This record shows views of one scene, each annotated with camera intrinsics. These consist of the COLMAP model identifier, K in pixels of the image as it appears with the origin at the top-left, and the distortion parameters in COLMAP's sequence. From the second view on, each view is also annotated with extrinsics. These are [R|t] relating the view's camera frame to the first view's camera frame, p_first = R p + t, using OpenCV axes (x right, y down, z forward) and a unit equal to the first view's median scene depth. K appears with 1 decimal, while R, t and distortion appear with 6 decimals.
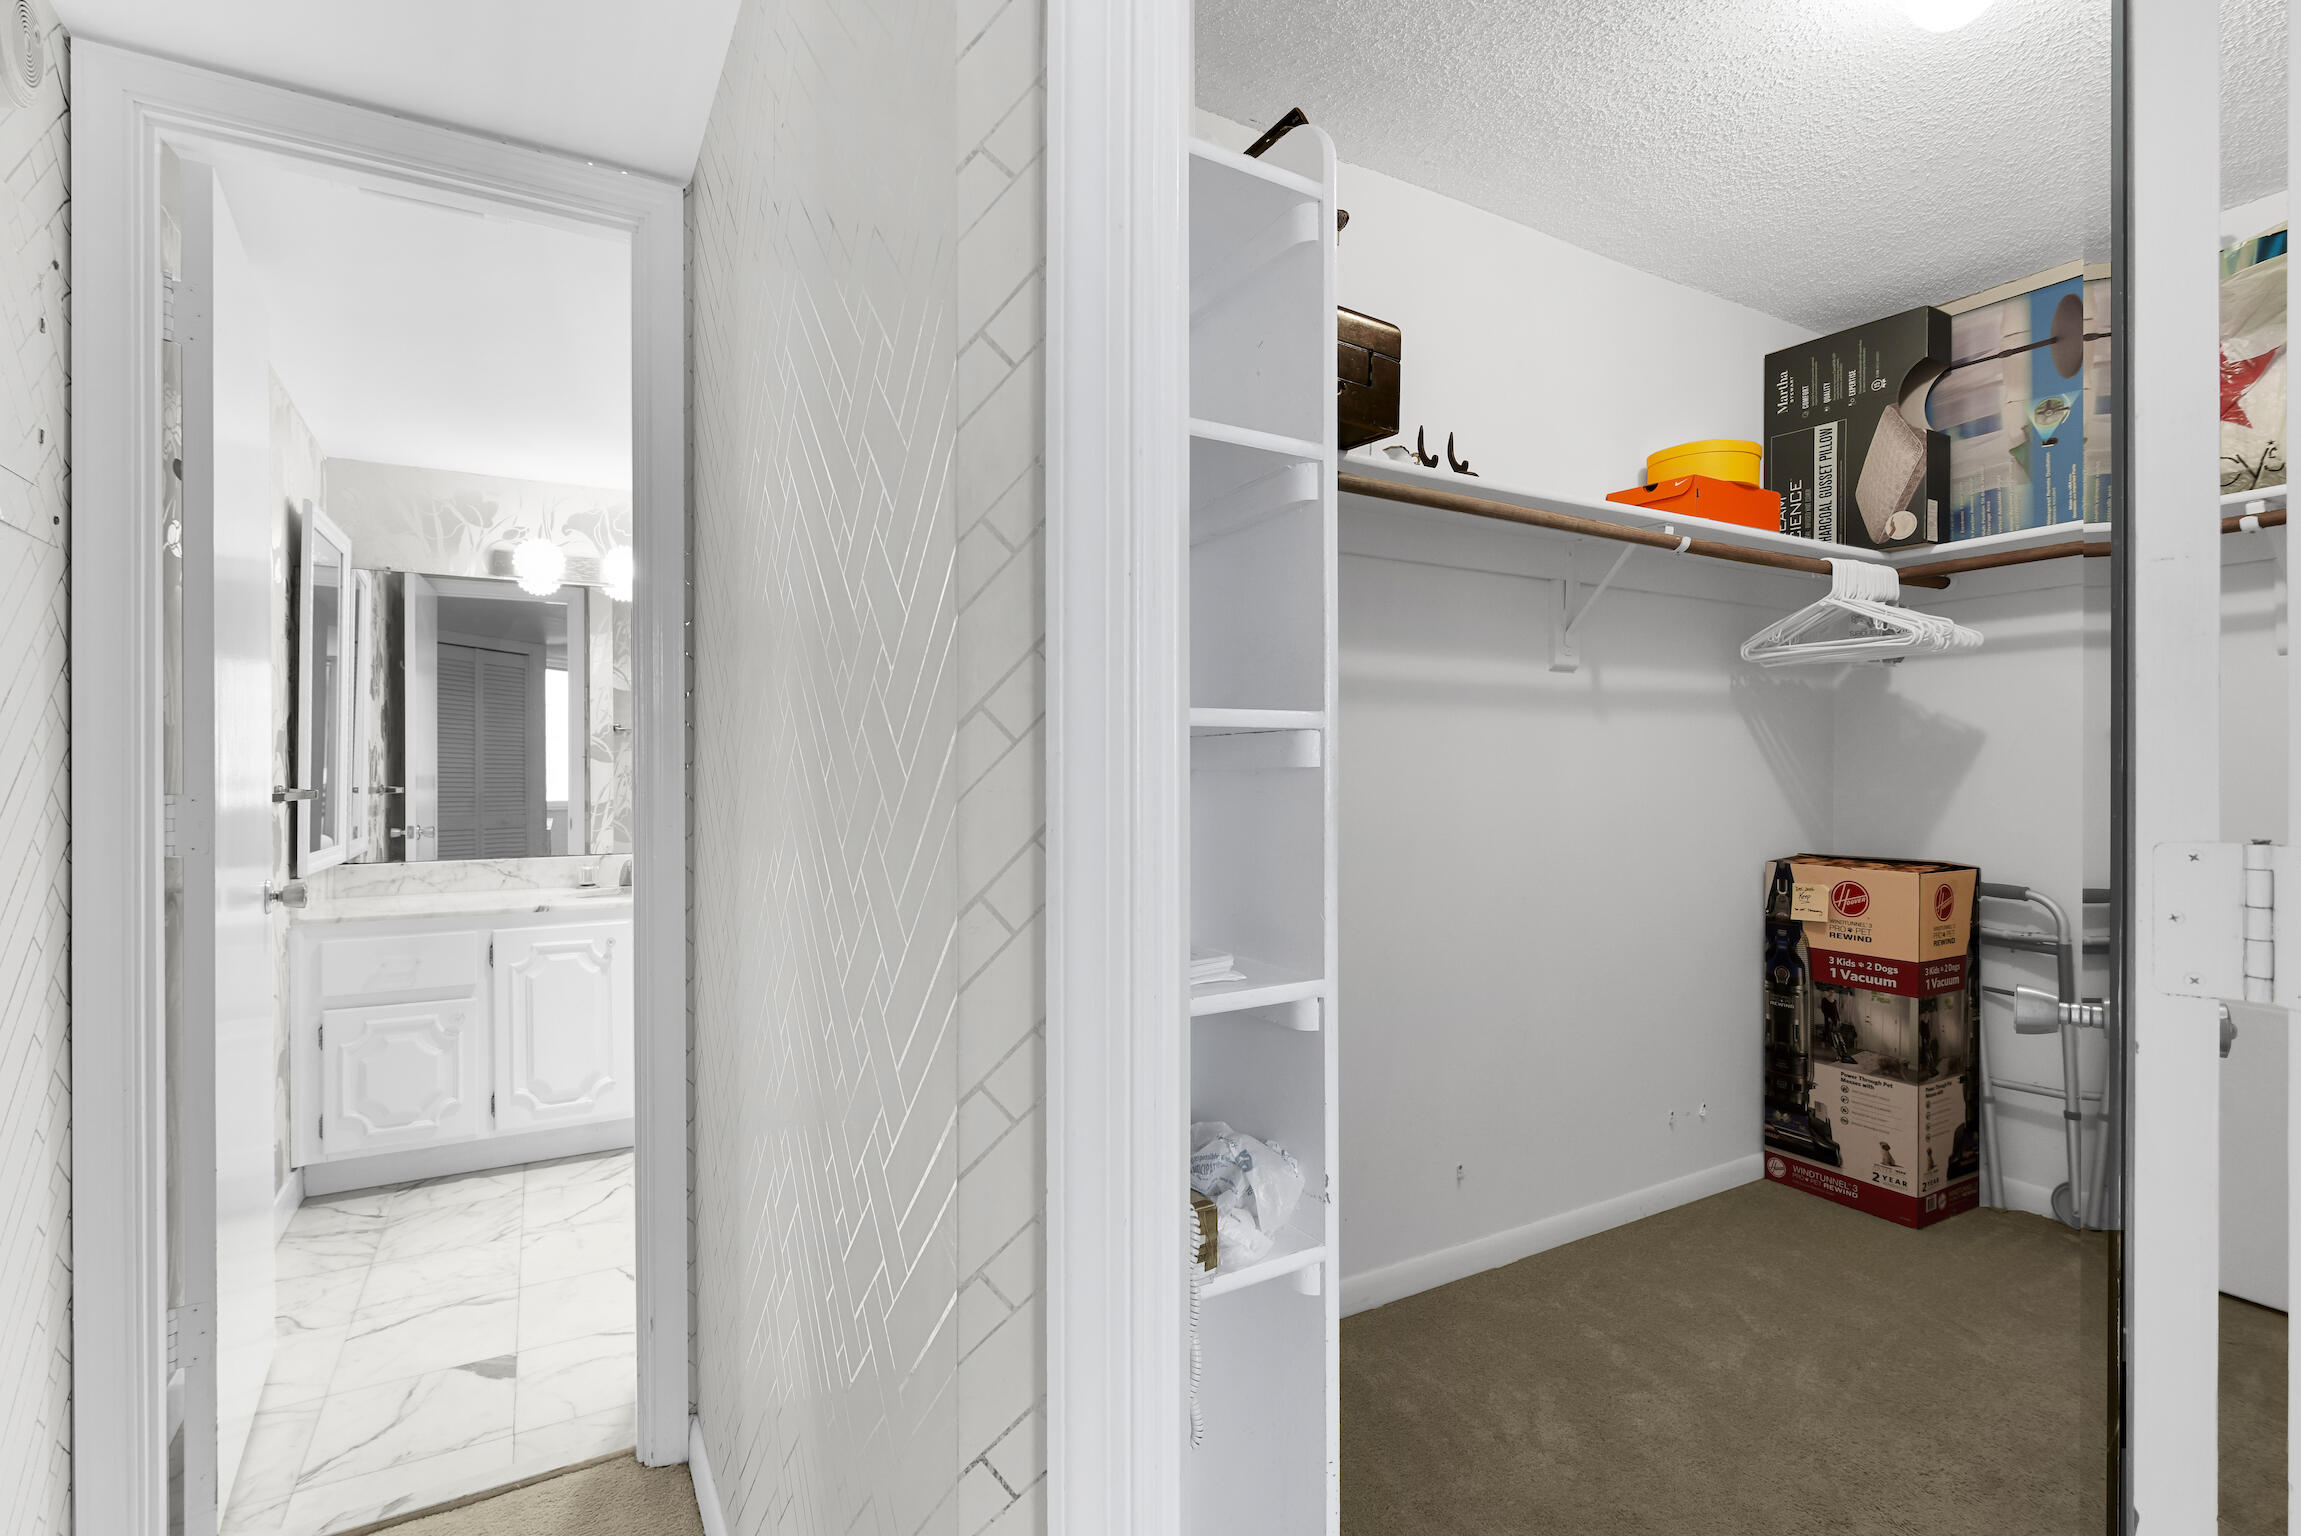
lens RADIAL K [[1090.1, 0, 1150.5], [0, 1090.1, 768.0], [0, 0, 1]] dist [-0.002097, 0.000187]
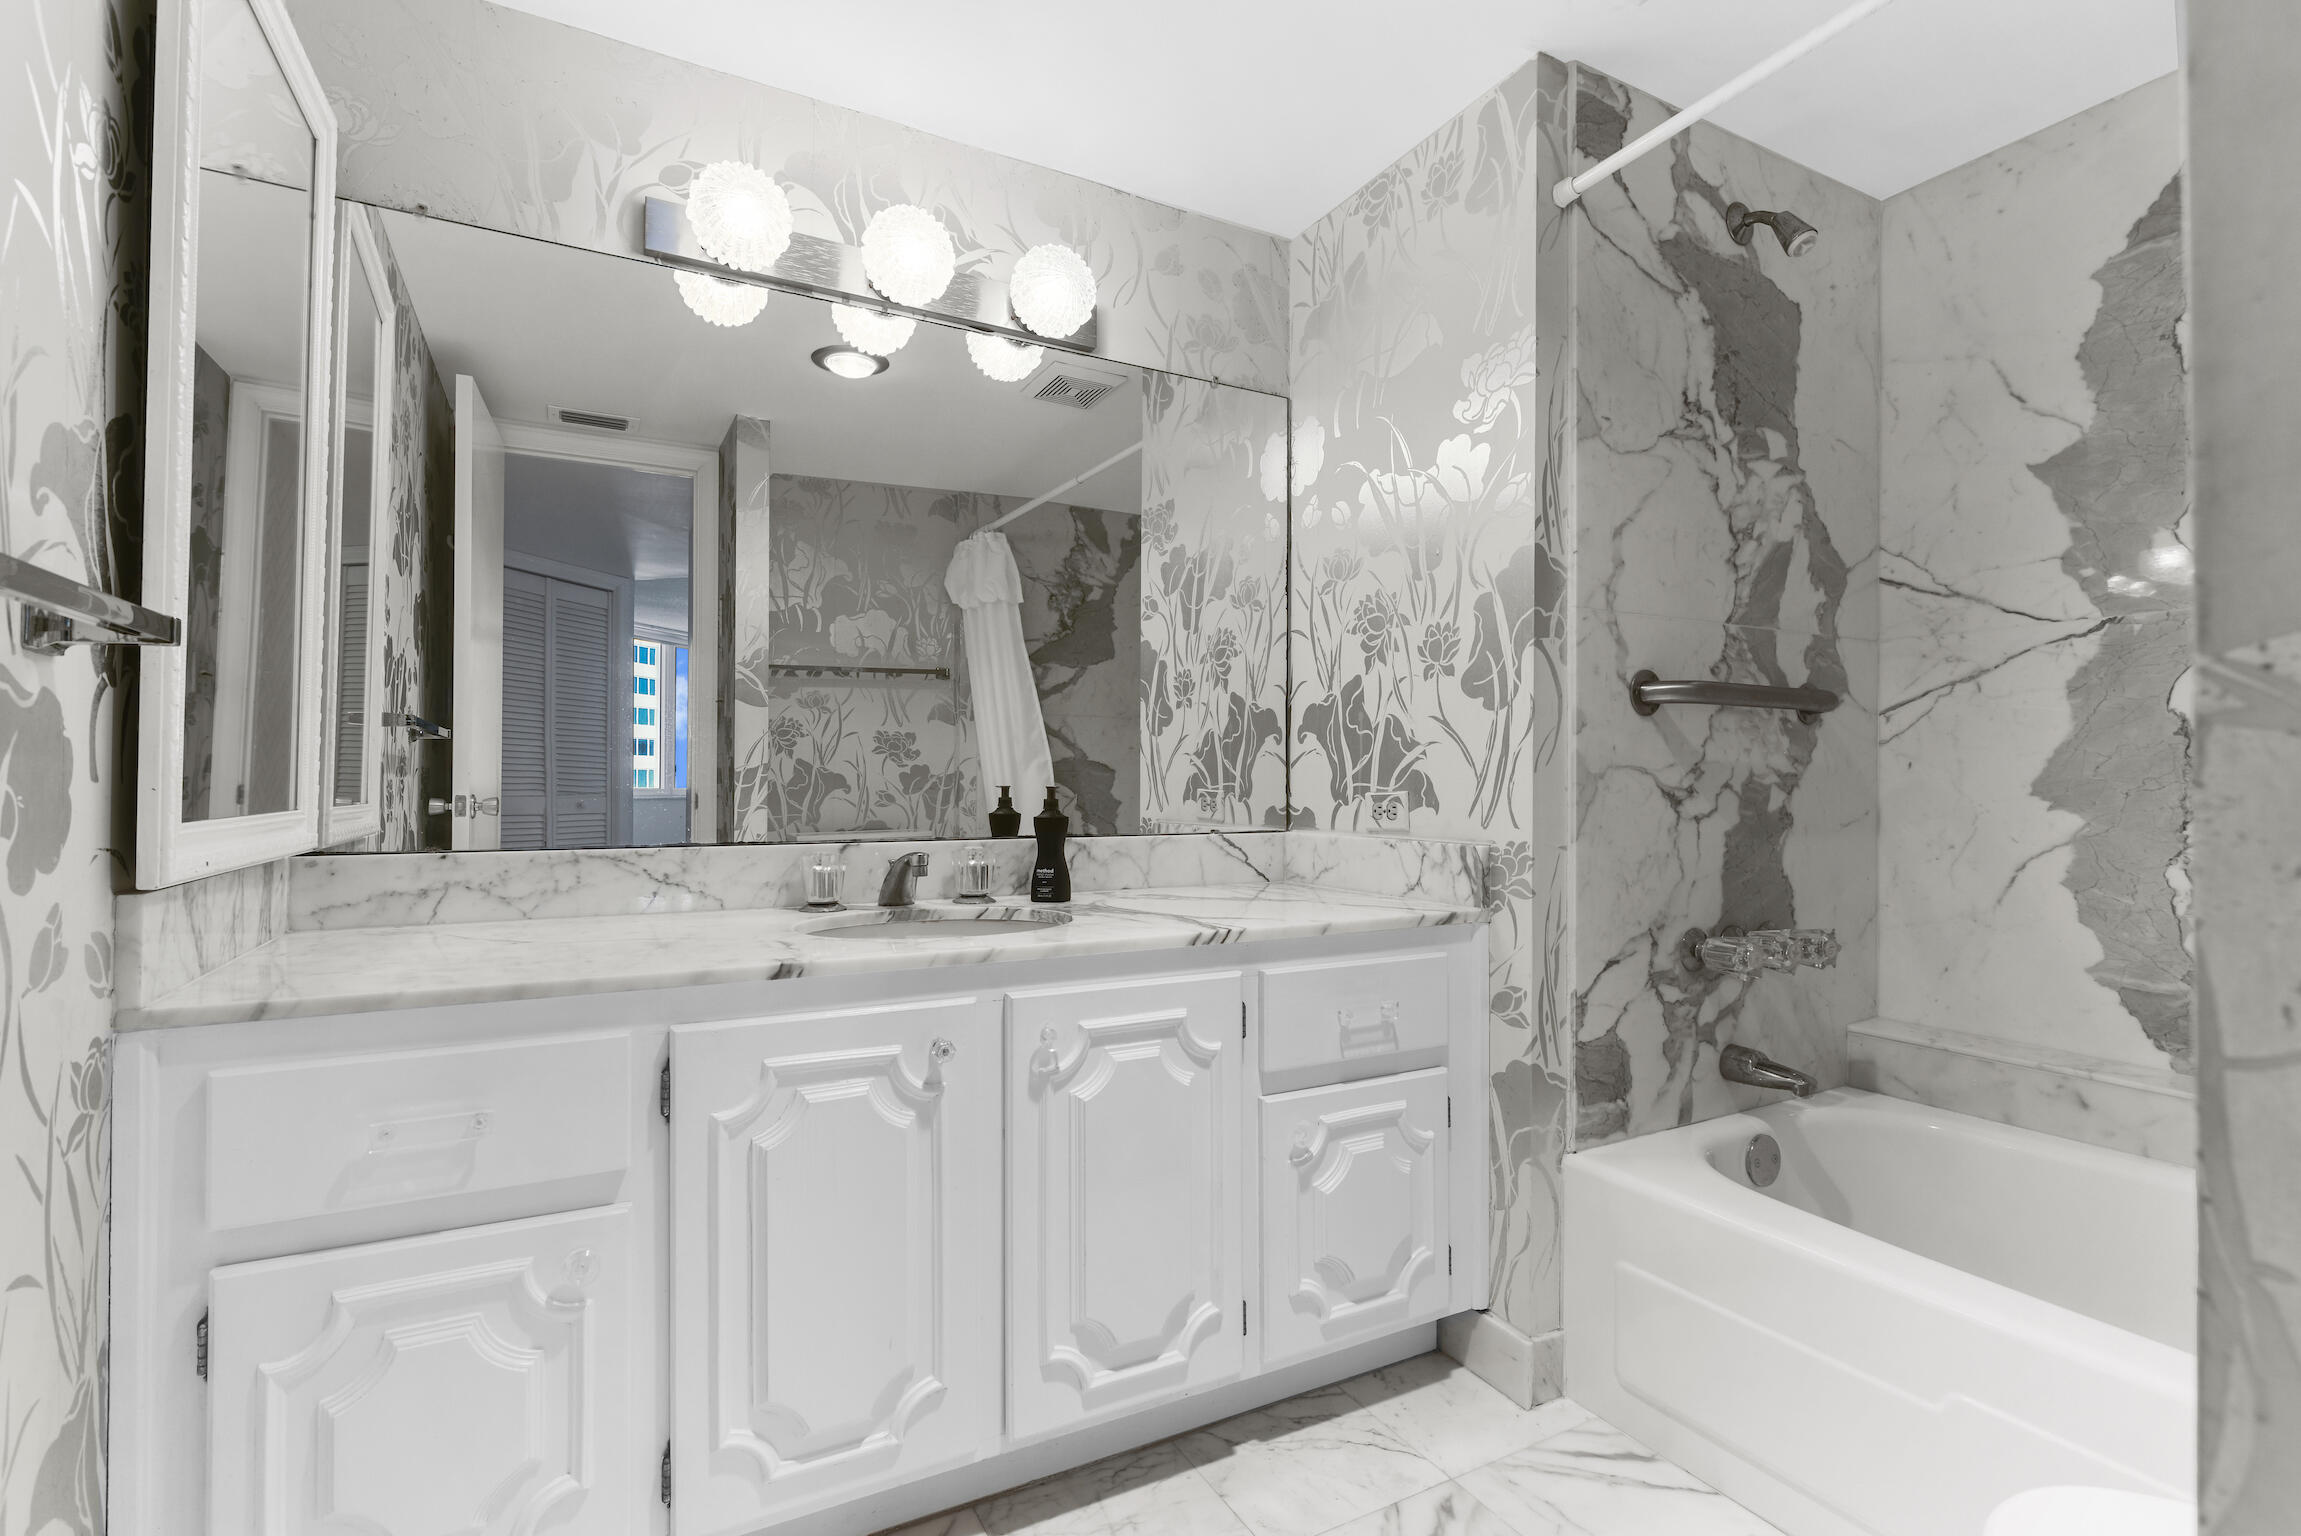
lens RADIAL K [[1090.1, 0, 1150.5], [0, 1090.1, 768.0], [0, 0, 1]] dist [-0.002097, 0.000187]
pose [[0.999502, 0.008841, -0.030283, -0.362548], [-0.009048, 0.999936, -0.006722, 0.049953], [0.030221, 0.006992, 0.999519, 0.529971]]
